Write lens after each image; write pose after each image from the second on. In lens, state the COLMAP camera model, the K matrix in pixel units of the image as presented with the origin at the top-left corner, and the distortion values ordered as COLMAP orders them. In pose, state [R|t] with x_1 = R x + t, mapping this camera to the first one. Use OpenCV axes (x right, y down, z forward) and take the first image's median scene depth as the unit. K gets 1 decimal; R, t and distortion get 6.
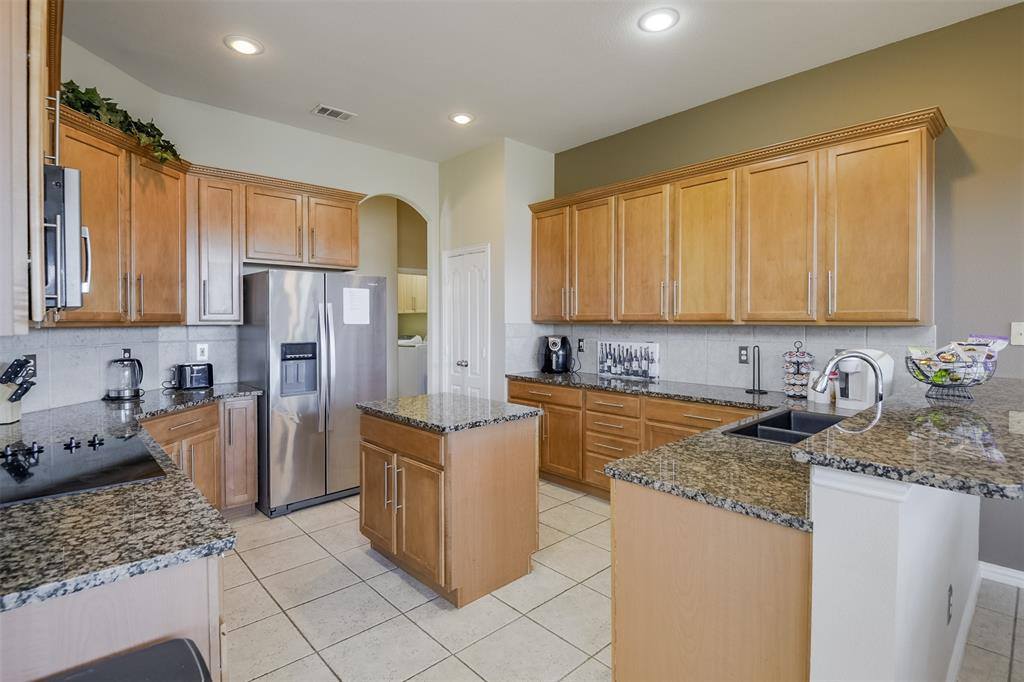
lens RADIAL K [[486.5, 0, 513.4], [0, 486.5, 330.5], [0, 0, 1]] dist [0.005143, -0.002680]
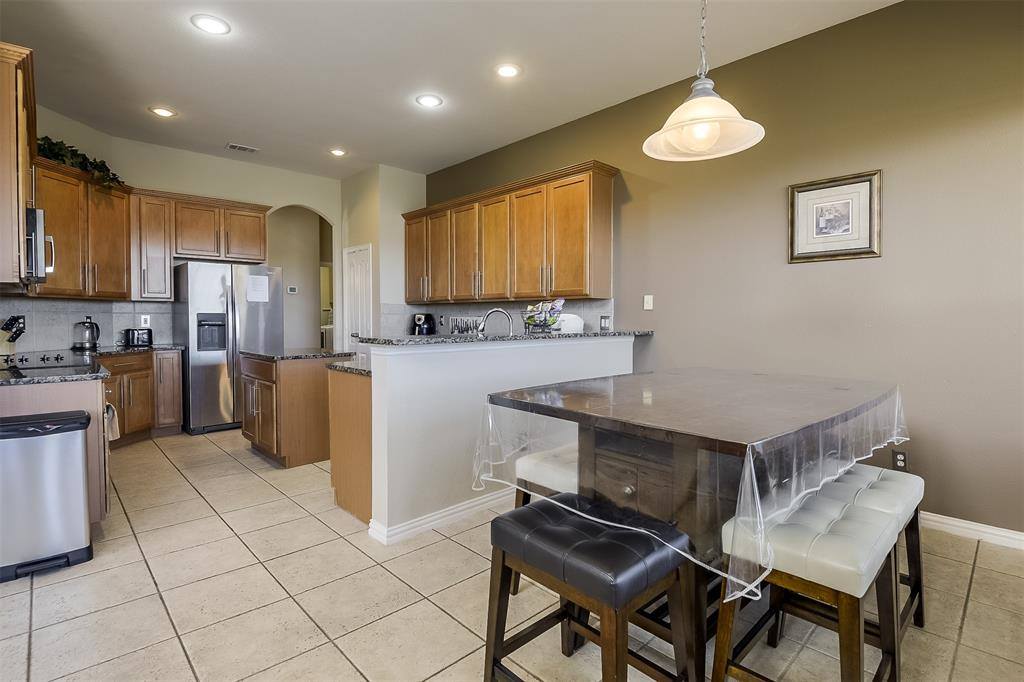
lens RADIAL K [[486.5, 0, 514.8], [0, 486.5, 333.9], [0, 0, 1]] dist [0.005143, -0.002680]
pose [[0.999961, 0.001991, 0.008619, 0.449623], [-0.002109, 0.999904, 0.013725, 0.065209], [-0.008591, -0.013743, 0.999869, -0.448663]]
